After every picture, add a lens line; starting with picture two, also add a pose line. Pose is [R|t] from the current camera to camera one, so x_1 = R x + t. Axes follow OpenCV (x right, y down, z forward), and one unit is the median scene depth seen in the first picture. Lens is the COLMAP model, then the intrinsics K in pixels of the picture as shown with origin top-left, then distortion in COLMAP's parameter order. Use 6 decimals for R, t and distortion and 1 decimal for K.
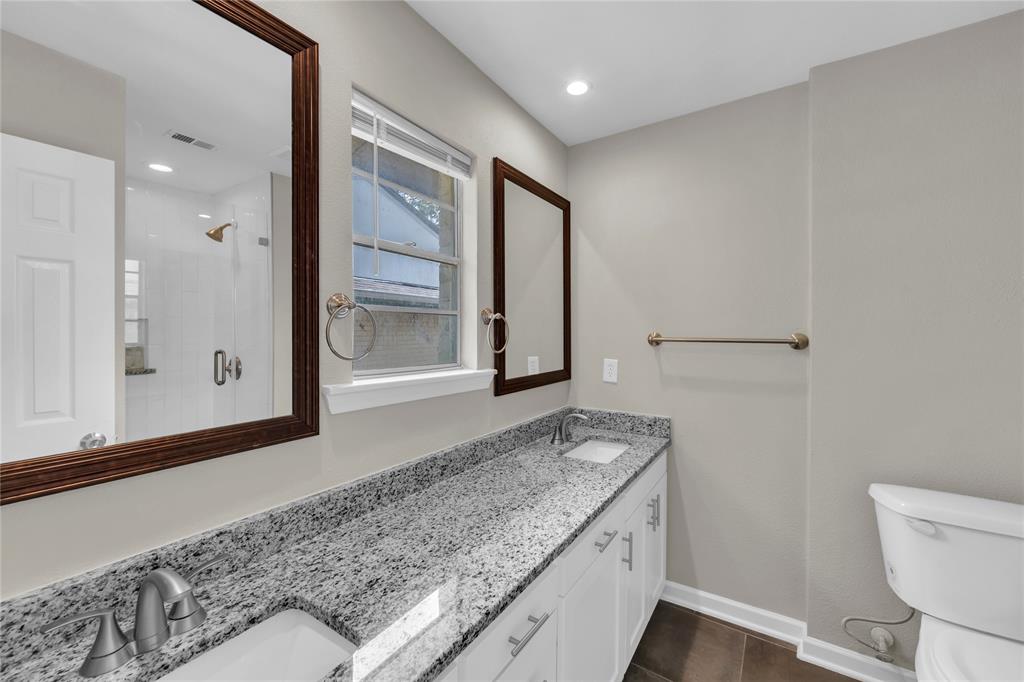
lens RADIAL K [[410.8, 0, 515.2], [0, 410.8, 335.0], [0, 0, 1]] dist [-0.002061, -0.000200]
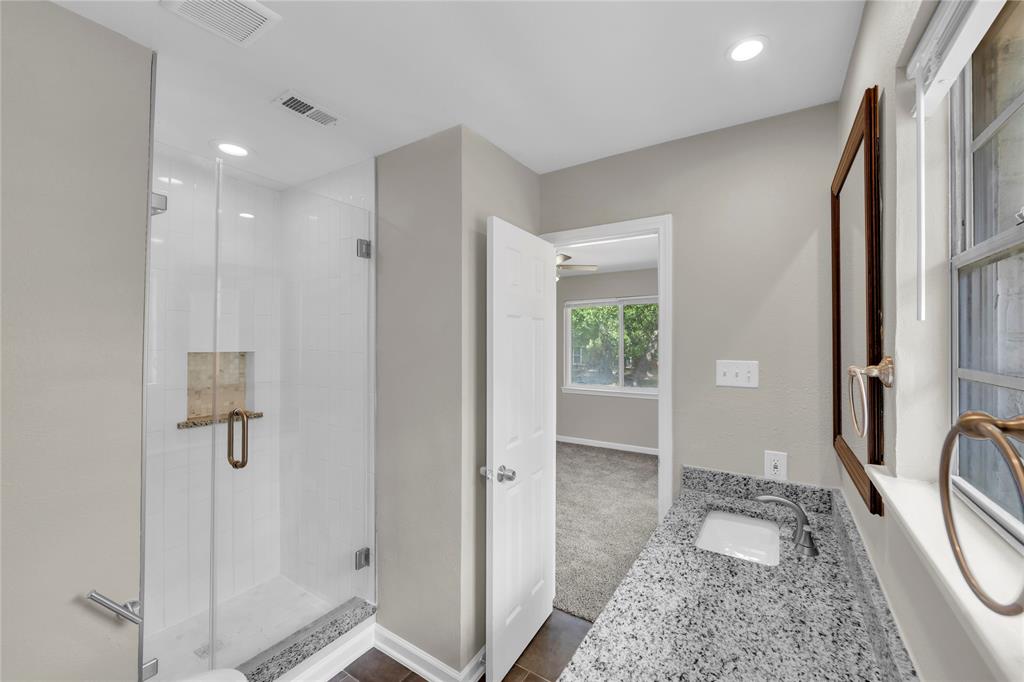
lens RADIAL K [[410.8, 0, 515.2], [0, 410.8, 335.0], [0, 0, 1]] dist [-0.002061, -0.000200]
pose [[-0.999959, -0.004481, -0.007822, 0.329232], [-0.004434, 0.999972, -0.006073, -0.146236], [0.007849, -0.006039, -0.999951, 2.005482]]
